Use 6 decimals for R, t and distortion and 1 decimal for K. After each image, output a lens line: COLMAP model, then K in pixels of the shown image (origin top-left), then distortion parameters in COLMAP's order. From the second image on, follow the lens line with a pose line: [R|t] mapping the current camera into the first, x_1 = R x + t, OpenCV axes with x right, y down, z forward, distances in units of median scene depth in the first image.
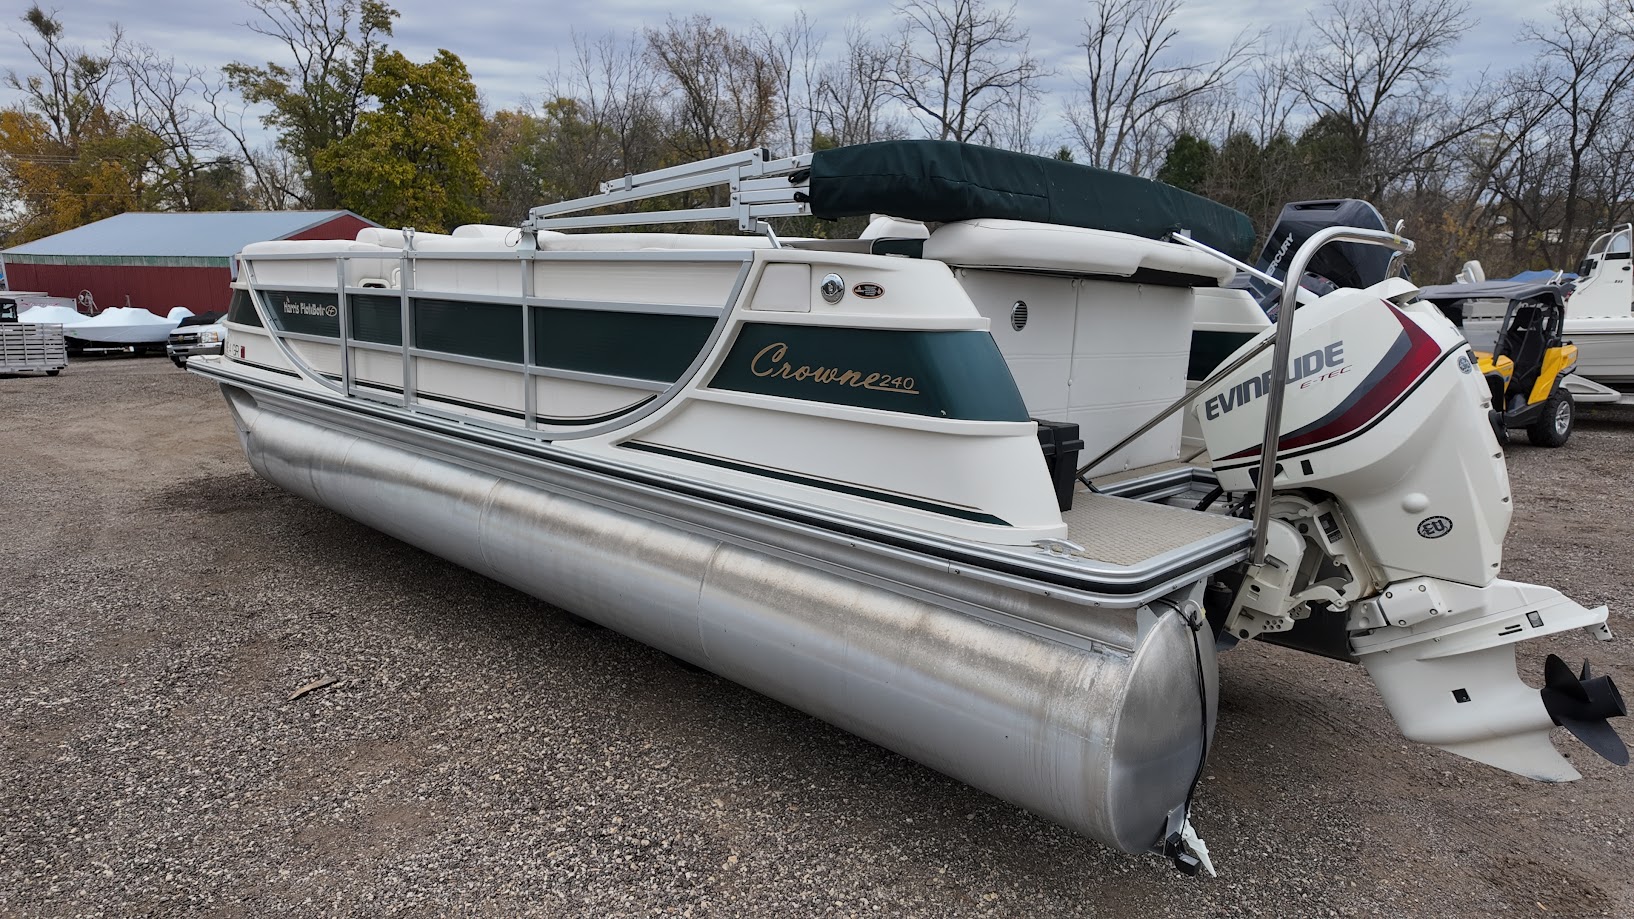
lens RADIAL K [[962.6, 0, 823.4], [0, 962.6, 456.7], [0, 0, 1]] dist [0.006041, -0.000837]
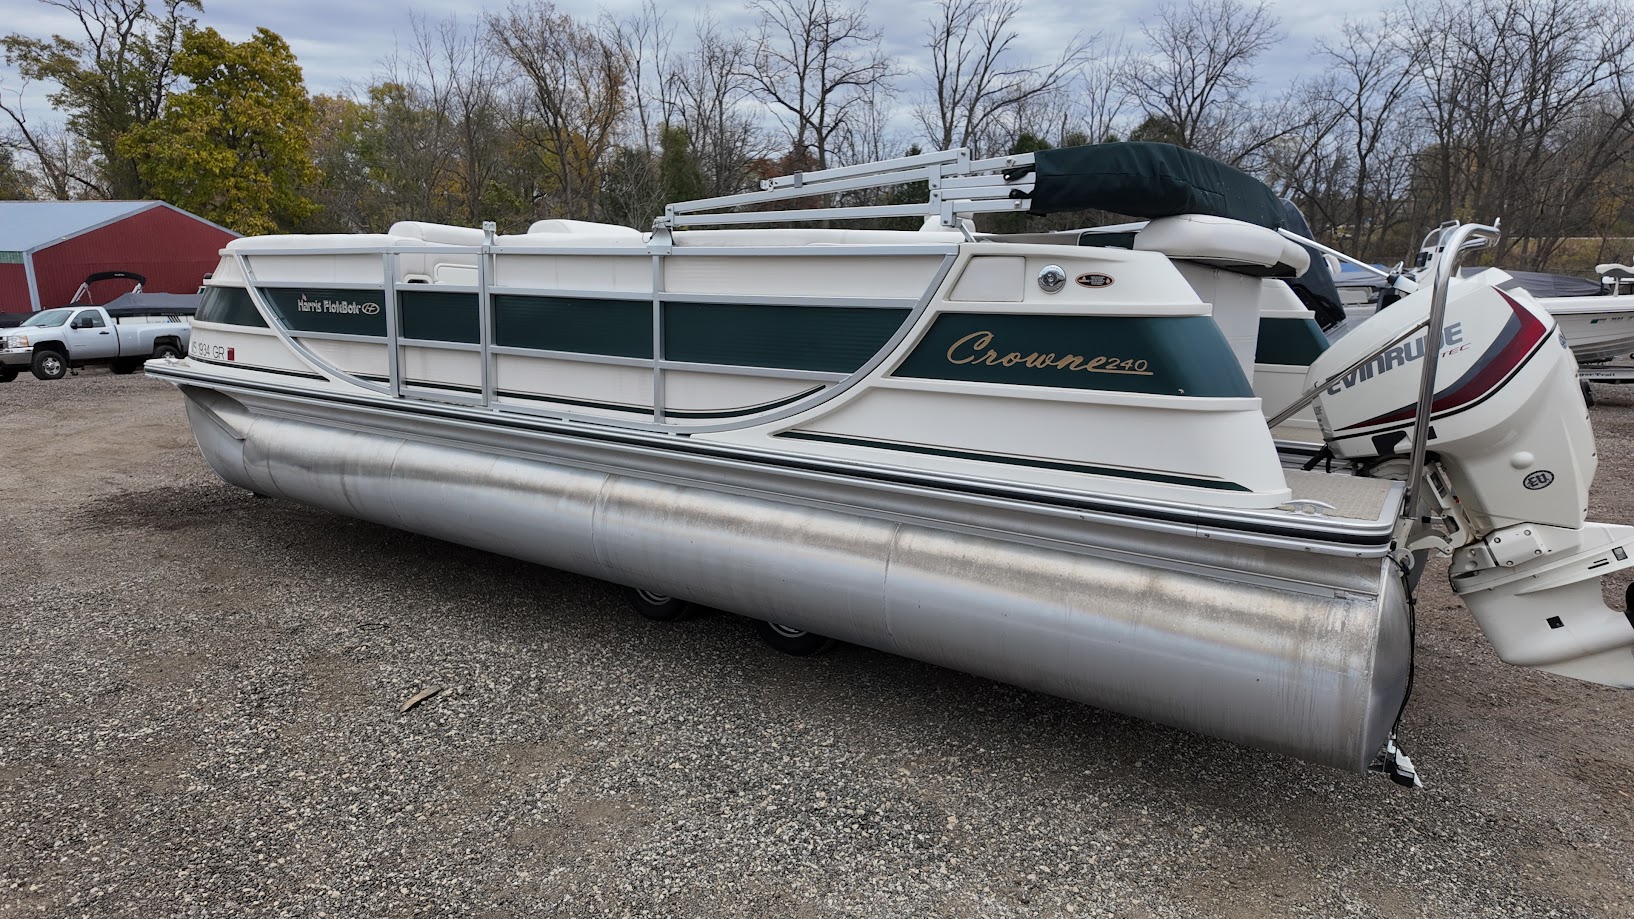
lens RADIAL K [[958.8, 0, 818.3], [0, 958.8, 463.7], [0, 0, 1]] dist [0.004612, 0.000078]
pose [[0.987181, -0.036374, 0.155408, -0.120099], [0.034273, 0.999282, 0.016179, 0.001197], [-0.155884, -0.010645, 0.987718, -0.004998]]
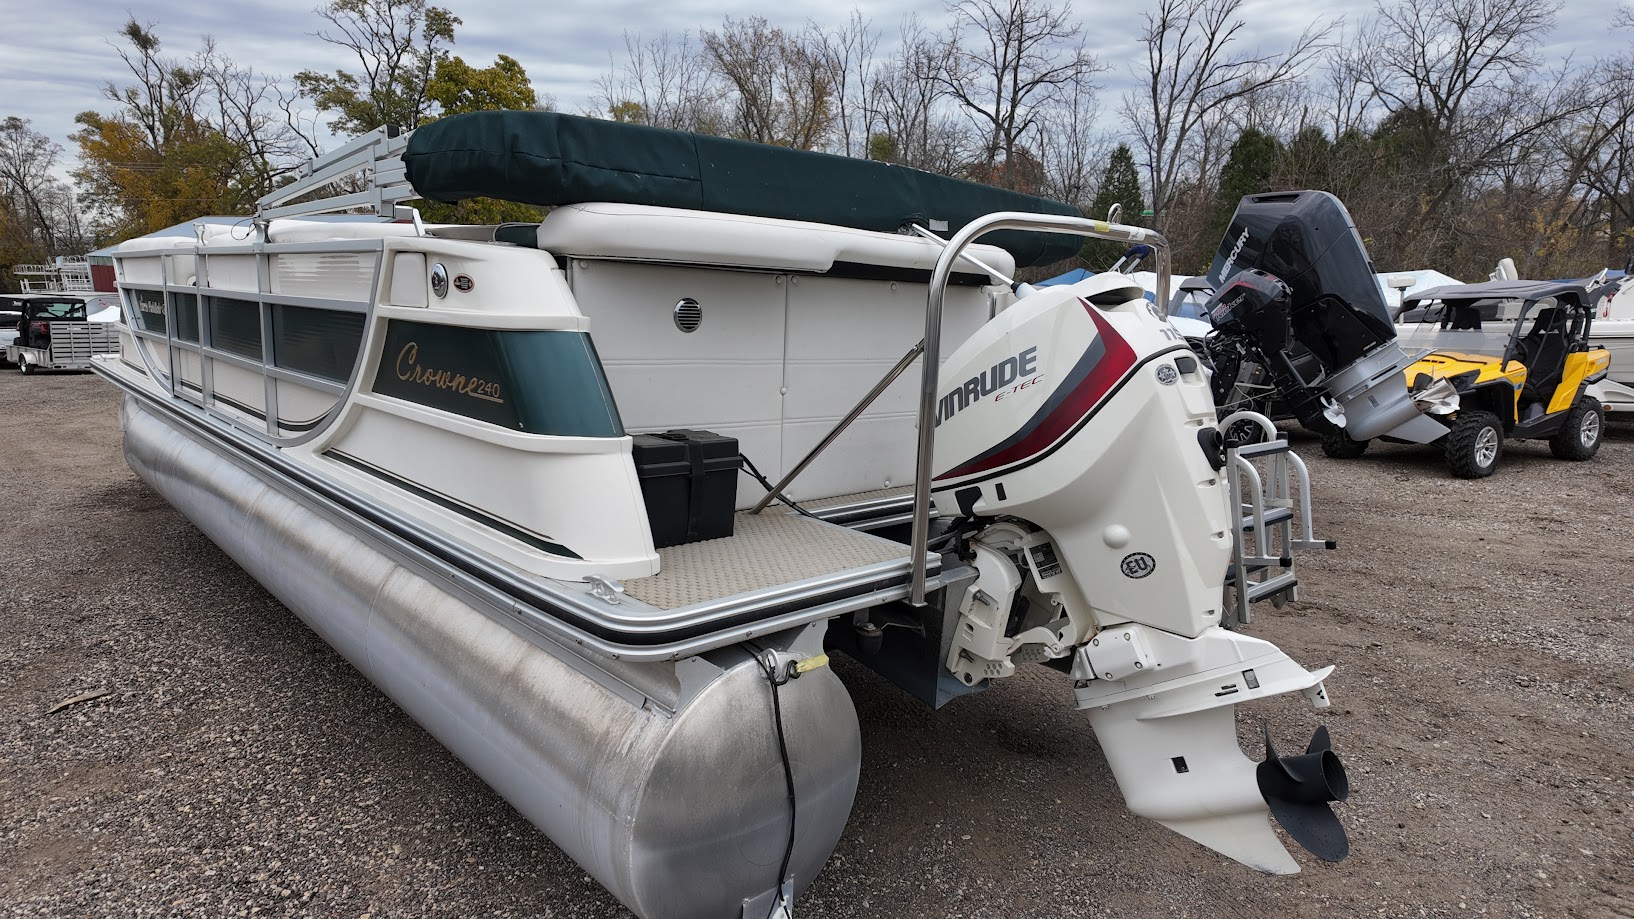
lens RADIAL K [[960.5, 0, 829.2], [0, 960.5, 455.1], [0, 0, 1]] dist [0.007150, -0.002294]
pose [[0.997461, 0.012221, -0.070155, 0.128021], [-0.012372, 0.999922, -0.001718, -0.005741], [0.070128, 0.002582, 0.997535, 0.042716]]
